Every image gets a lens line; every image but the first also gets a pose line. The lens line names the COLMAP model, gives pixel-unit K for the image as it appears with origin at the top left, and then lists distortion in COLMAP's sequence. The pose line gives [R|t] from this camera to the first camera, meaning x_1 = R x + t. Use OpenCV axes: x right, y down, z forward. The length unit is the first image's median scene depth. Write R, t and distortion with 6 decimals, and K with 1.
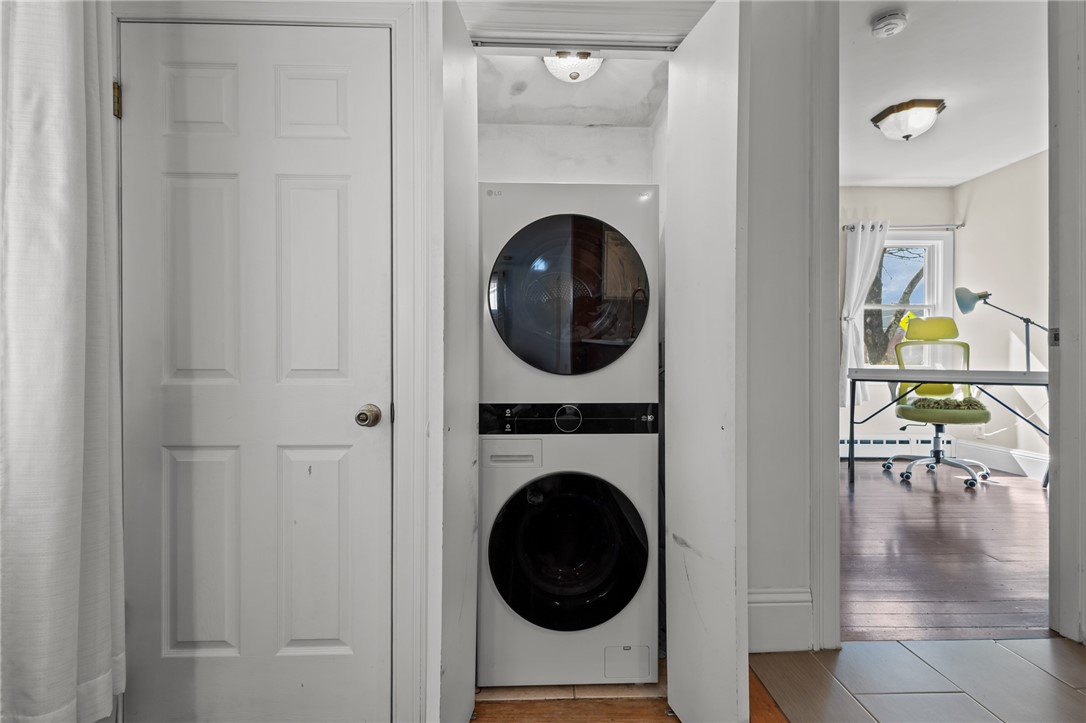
lens RADIAL K [[505.2, 0, 542.9], [0, 505.2, 357.5], [0, 0, 1]] dist [0.012106, -0.004191]
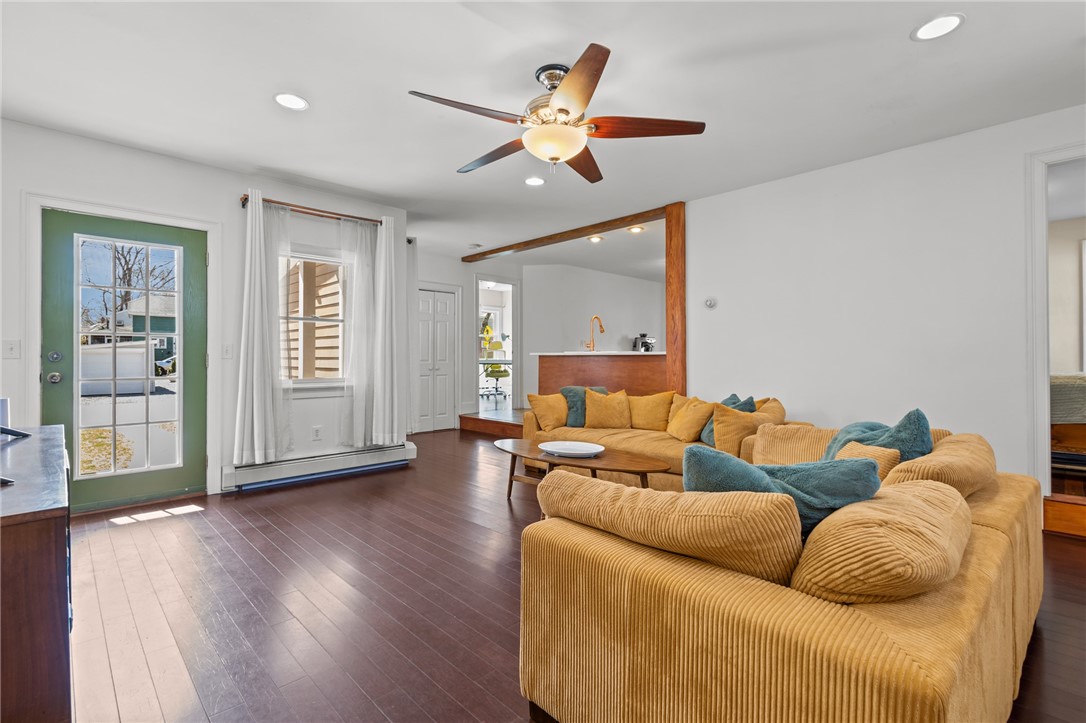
lens RADIAL K [[505.2, 0, 543.0], [0, 505.2, 364.3], [0, 0, 1]] dist [0.012106, -0.004191]
pose [[0.741131, -0.004949, 0.671342, -0.969617], [-0.003761, 0.999927, 0.011524, 0.015166], [-0.671350, -0.011066, 0.741058, -1.321691]]
